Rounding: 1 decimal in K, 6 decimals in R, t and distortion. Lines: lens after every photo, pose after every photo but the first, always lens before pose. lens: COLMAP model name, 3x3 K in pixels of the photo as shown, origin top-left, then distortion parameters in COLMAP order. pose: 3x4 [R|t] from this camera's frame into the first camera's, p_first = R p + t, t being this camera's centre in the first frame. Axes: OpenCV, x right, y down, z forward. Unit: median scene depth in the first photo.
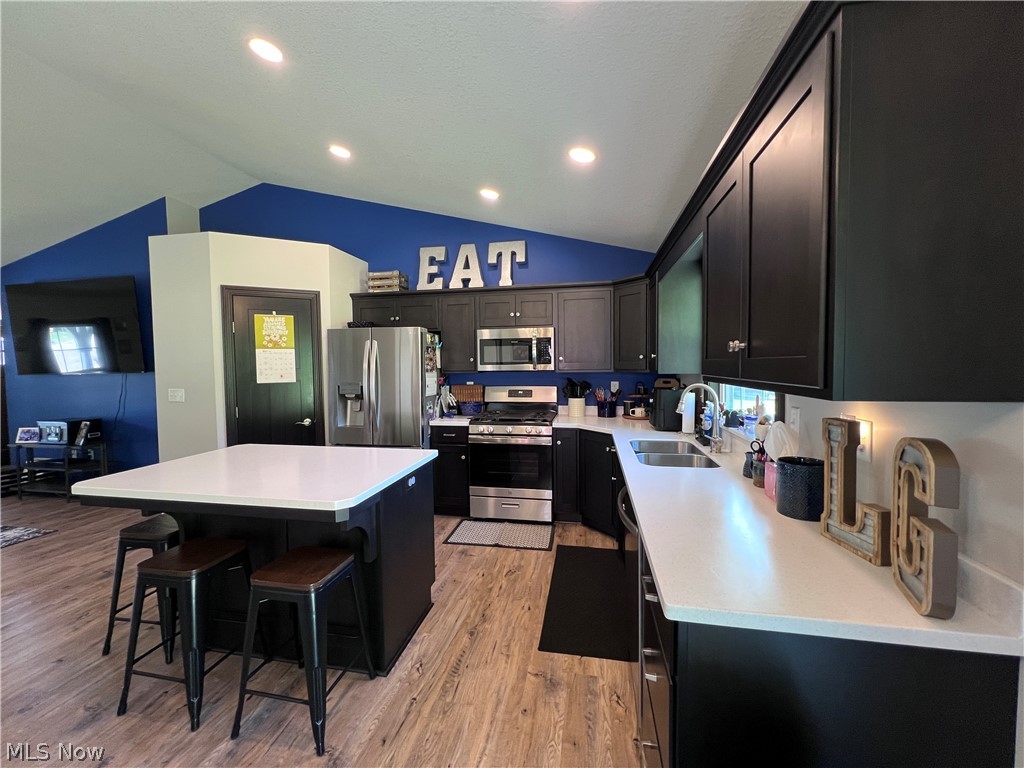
lens RADIAL K [[410.4, 0, 510.7], [0, 410.4, 380.4], [0, 0, 1]] dist [-0.002549, 0.000649]
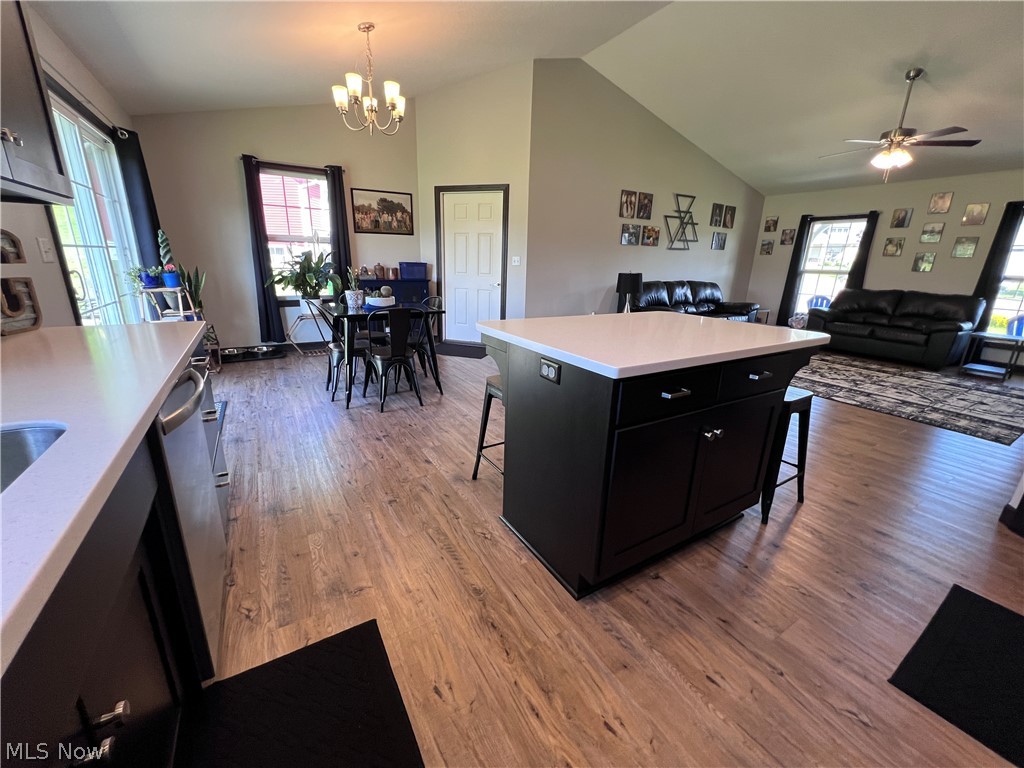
lens RADIAL K [[410.4, 0, 510.7], [0, 410.4, 380.4], [0, 0, 1]] dist [-0.002549, 0.000649]
pose [[-0.740339, 0.182268, -0.647052, 0.146595], [-0.046050, 0.946529, 0.319316, 0.024135], [0.670654, 0.266199, -0.692359, 0.823108]]
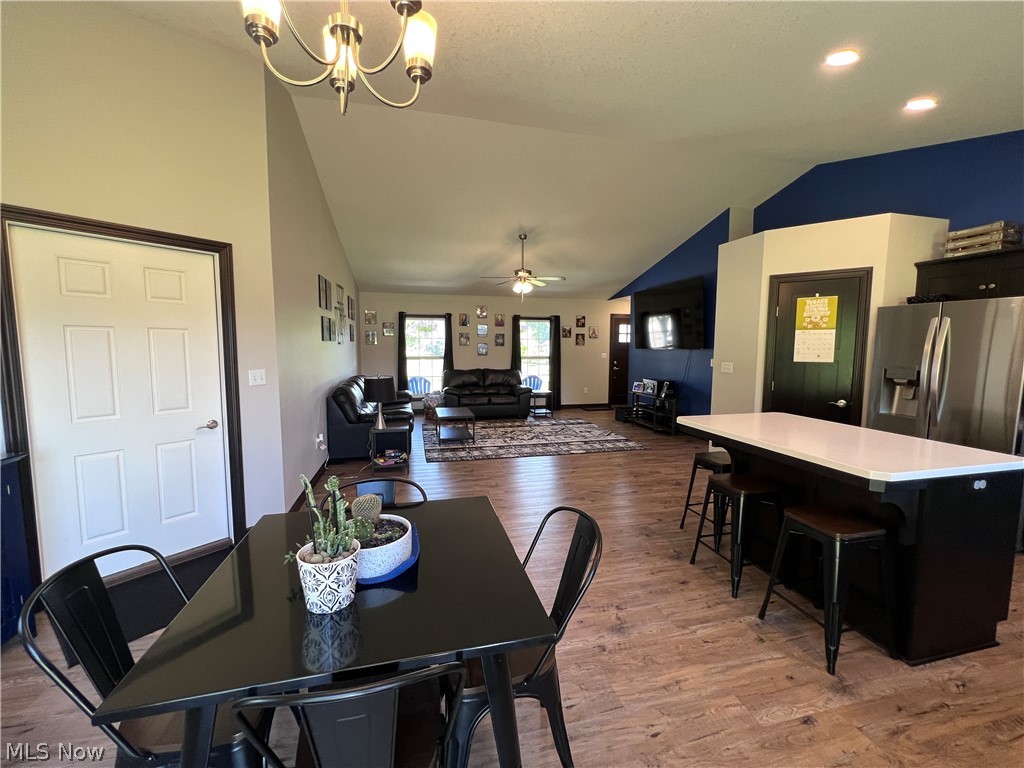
lens RADIAL K [[410.4, 0, 510.7], [0, 410.4, 380.4], [0, 0, 1]] dist [-0.002549, 0.000649]
pose [[0.419091, 0.093478, -0.903119, 0.057088], [-0.047205, 0.995584, 0.081143, 0.003720], [0.906716, 0.008625, 0.421653, -0.142175]]
